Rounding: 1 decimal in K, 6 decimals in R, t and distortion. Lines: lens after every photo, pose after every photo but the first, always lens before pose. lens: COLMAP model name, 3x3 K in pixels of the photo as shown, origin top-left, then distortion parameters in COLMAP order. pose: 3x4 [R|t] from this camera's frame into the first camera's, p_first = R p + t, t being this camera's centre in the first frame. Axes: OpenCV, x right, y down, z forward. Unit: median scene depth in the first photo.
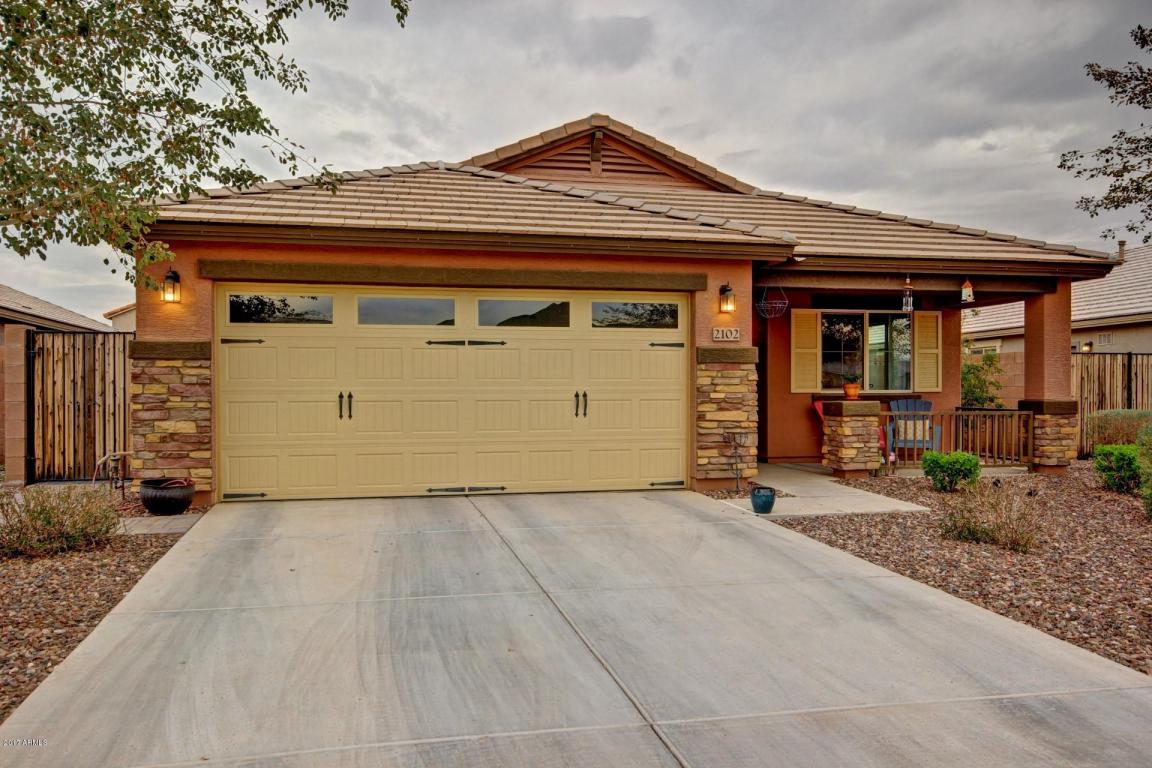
lens RADIAL K [[926.5, 0, 575.4], [0, 926.5, 403.3], [0, 0, 1]] dist [0.011795, 0.010697]
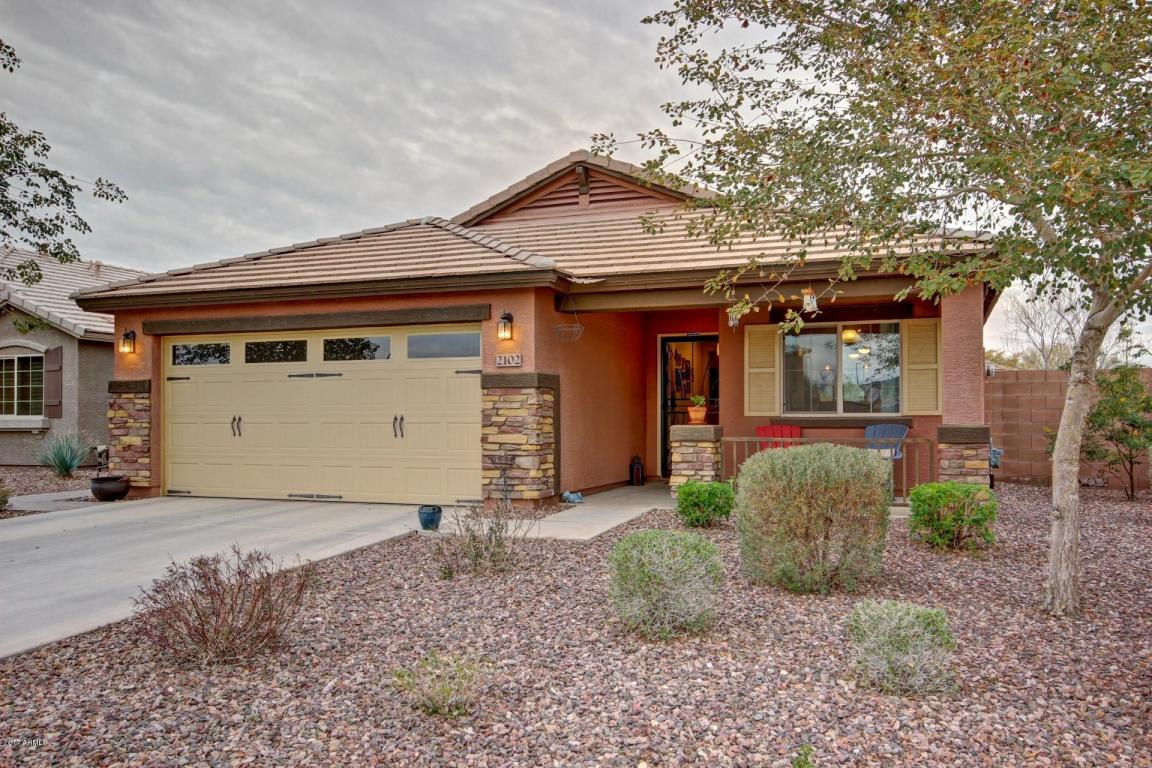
lens RADIAL K [[926.5, 0, 575.4], [0, 926.5, 403.3], [0, 0, 1]] dist [0.011795, 0.010697]
pose [[0.825072, -0.007126, -0.564983, 0.739624], [-0.006060, 0.999751, -0.021458, -0.003888], [0.564996, 0.021128, 0.824823, 0.168342]]
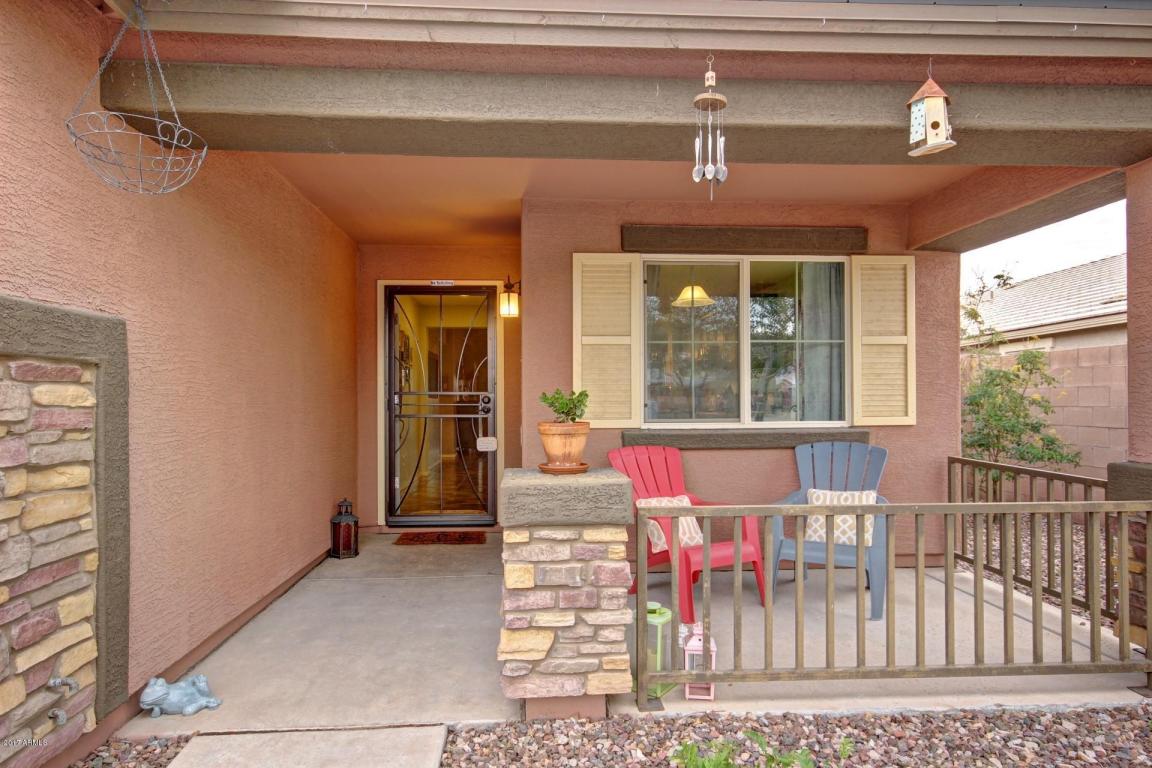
lens RADIAL K [[702.9, 0, 577.9], [0, 702.9, 403.7], [0, 0, 1]] dist [0.015259, -0.000049]
pose [[0.987126, -0.000653, -0.159944, 0.351546], [-0.000238, 0.999985, -0.005553, -0.026659], [0.159945, 0.005519, 0.987110, 0.768559]]
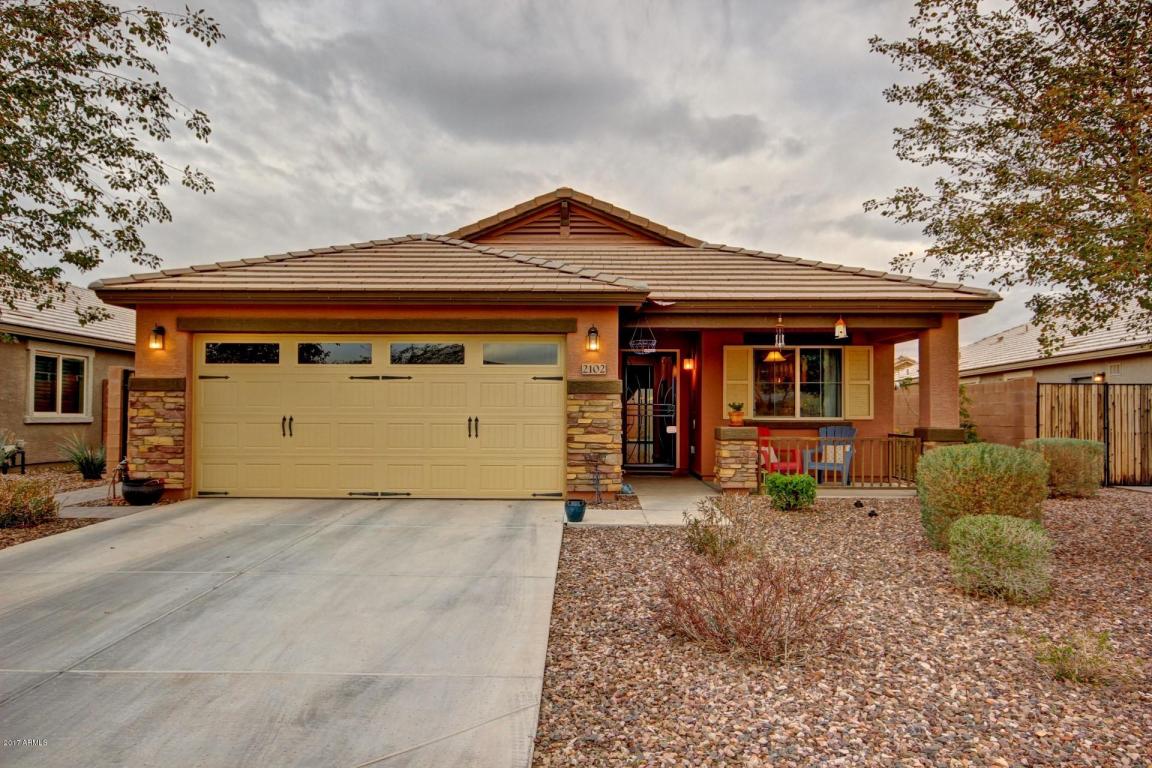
lens RADIAL K [[782.2, 0, 575.2], [0, 782.2, 402.8], [0, 0, 1]] dist [0.006691, 0.003888]
pose [[0.970044, 0.002583, -0.242914, 0.347333], [-0.010037, 0.999516, -0.029453, -0.001984], [0.242721, 0.031009, 0.969600, 0.028034]]
